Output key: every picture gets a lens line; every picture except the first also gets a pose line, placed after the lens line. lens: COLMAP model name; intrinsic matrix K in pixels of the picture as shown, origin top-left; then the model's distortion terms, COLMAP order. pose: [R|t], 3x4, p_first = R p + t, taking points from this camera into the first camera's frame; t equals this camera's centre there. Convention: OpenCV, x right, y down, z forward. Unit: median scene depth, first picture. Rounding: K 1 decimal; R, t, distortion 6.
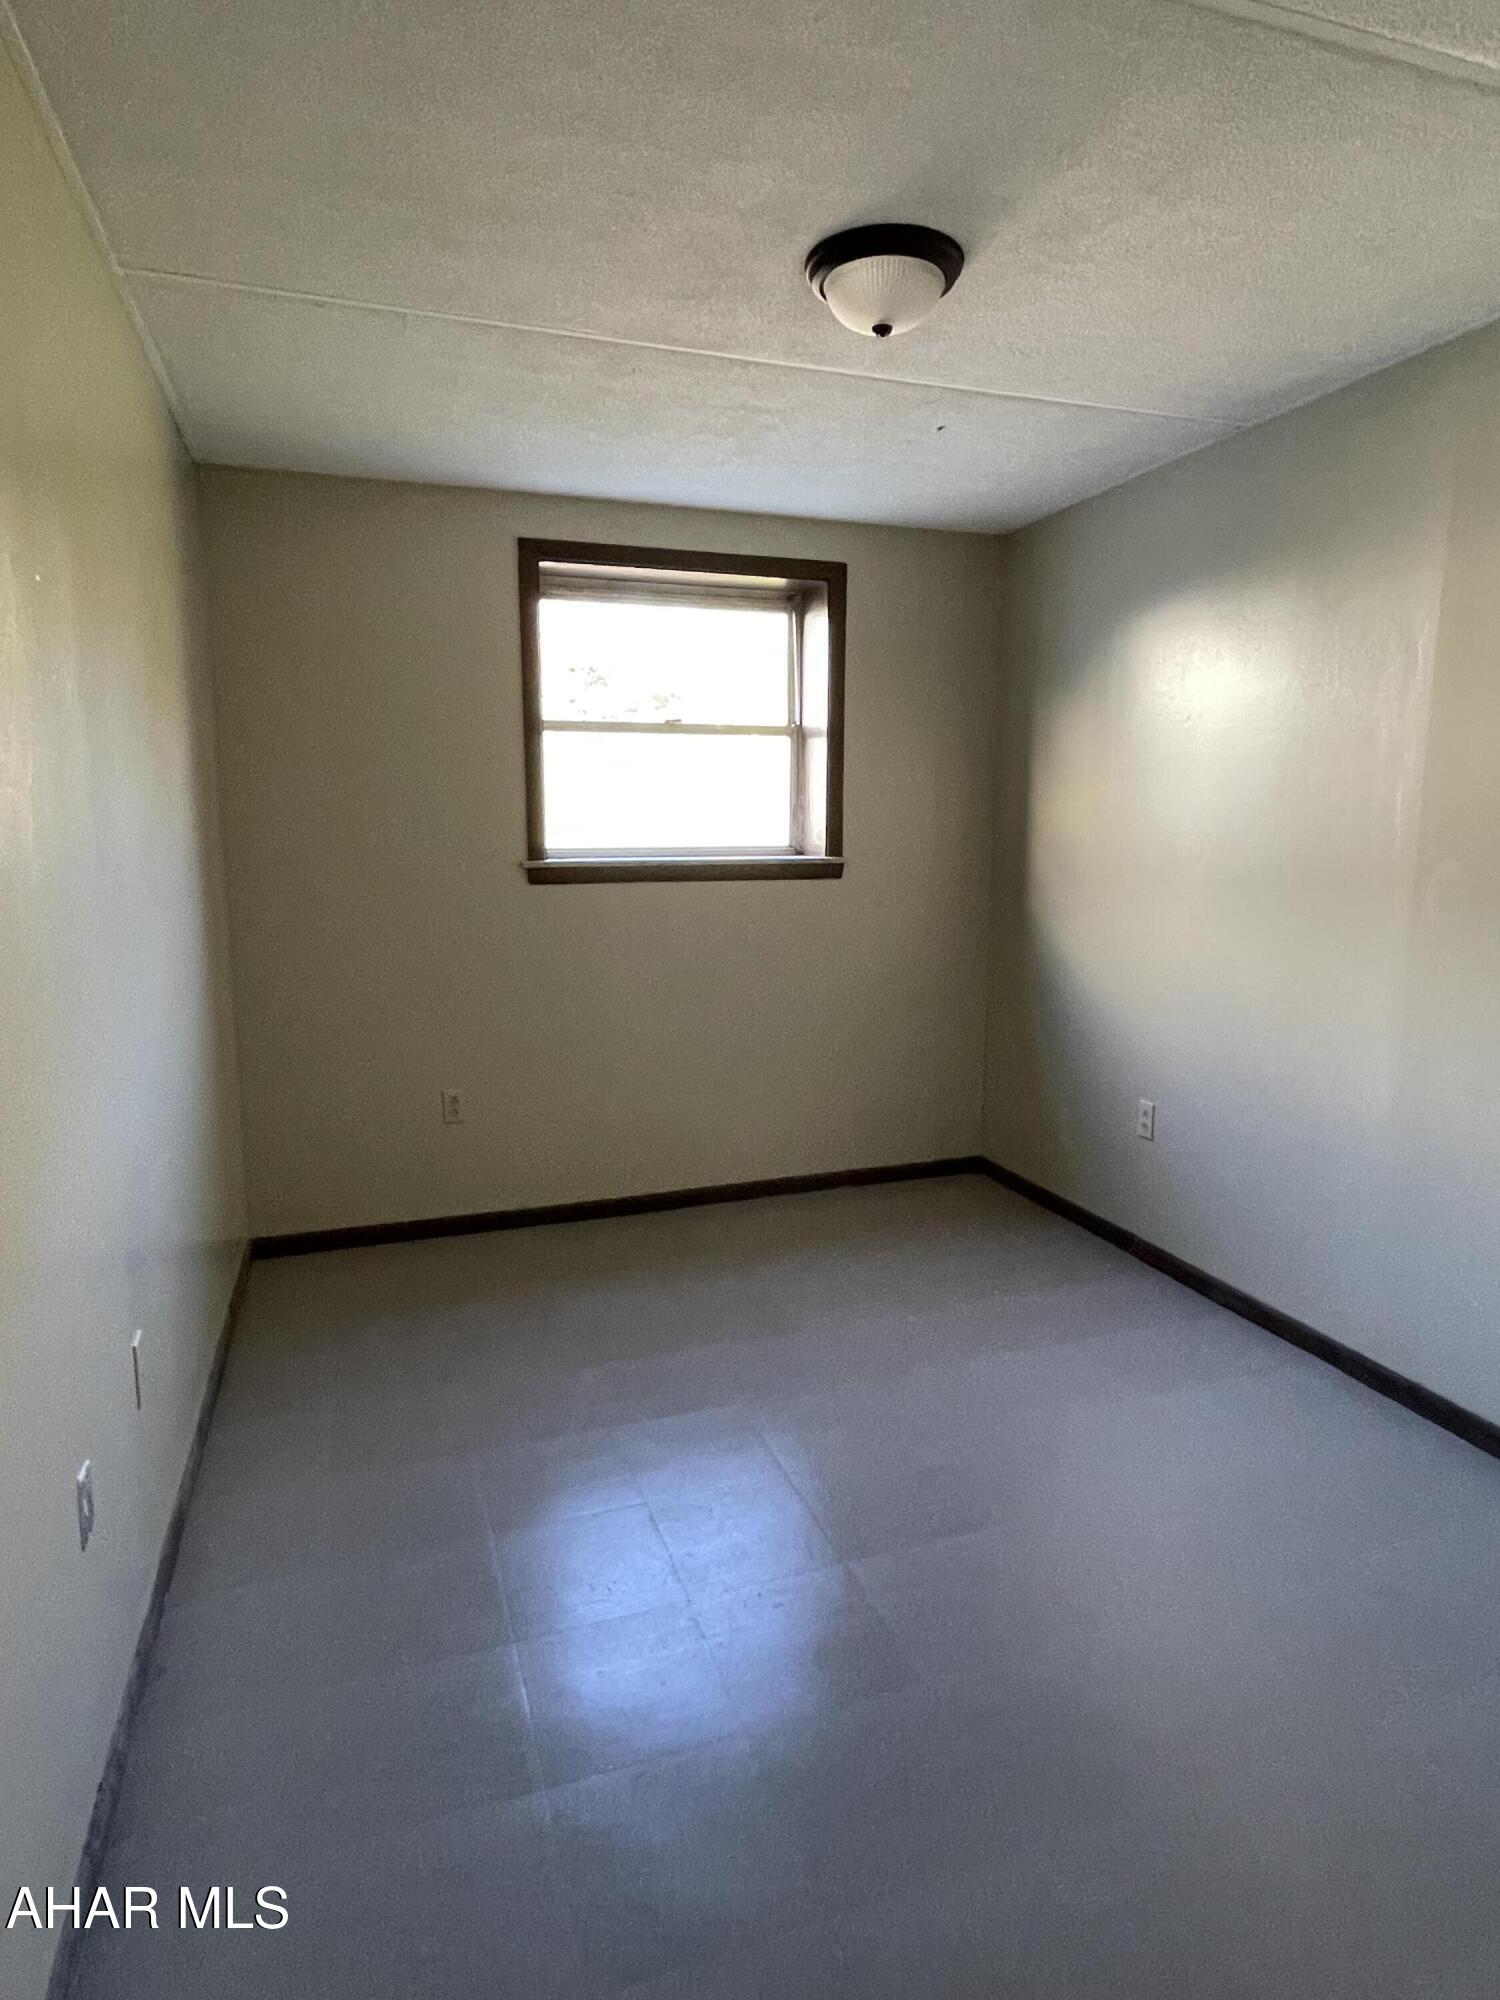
lens RADIAL K [[1119.6, 0, 743.2], [0, 1119.6, 992.9], [0, 0, 1]] dist [-0.002164, 0.000812]
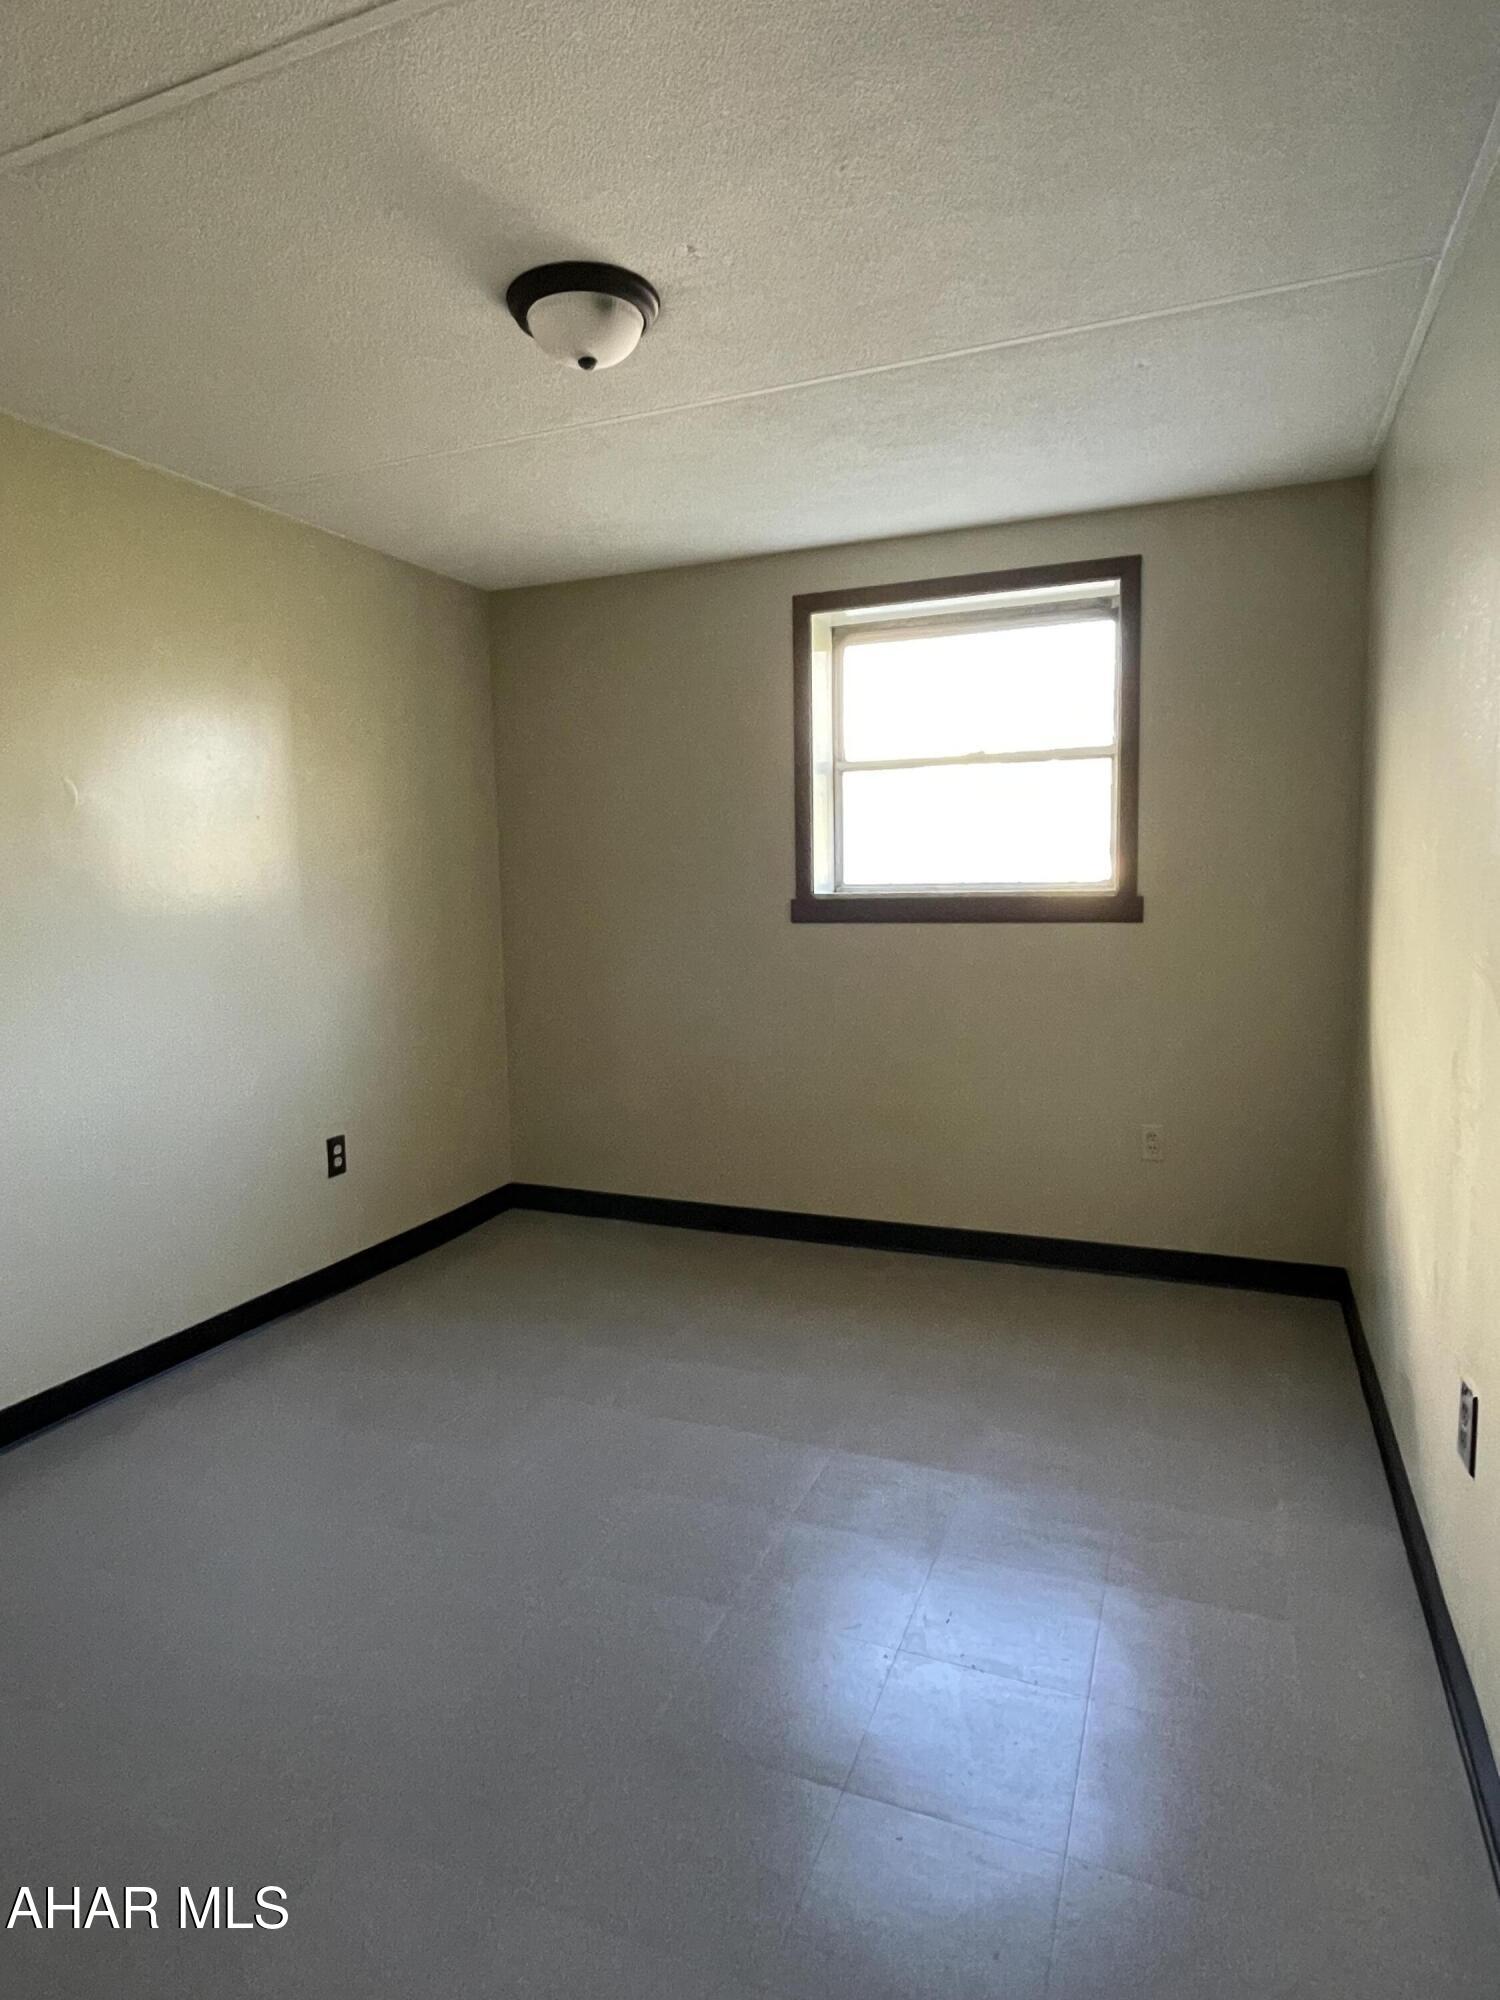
lens RADIAL K [[1119.6, 0, 743.2], [0, 1119.6, 992.9], [0, 0, 1]] dist [-0.002164, 0.000812]
pose [[0.734211, 0.070972, -0.675201, 0.468723], [-0.085414, 0.996275, 0.011842, -0.034739], [0.673527, 0.048977, 0.737538, 0.181862]]
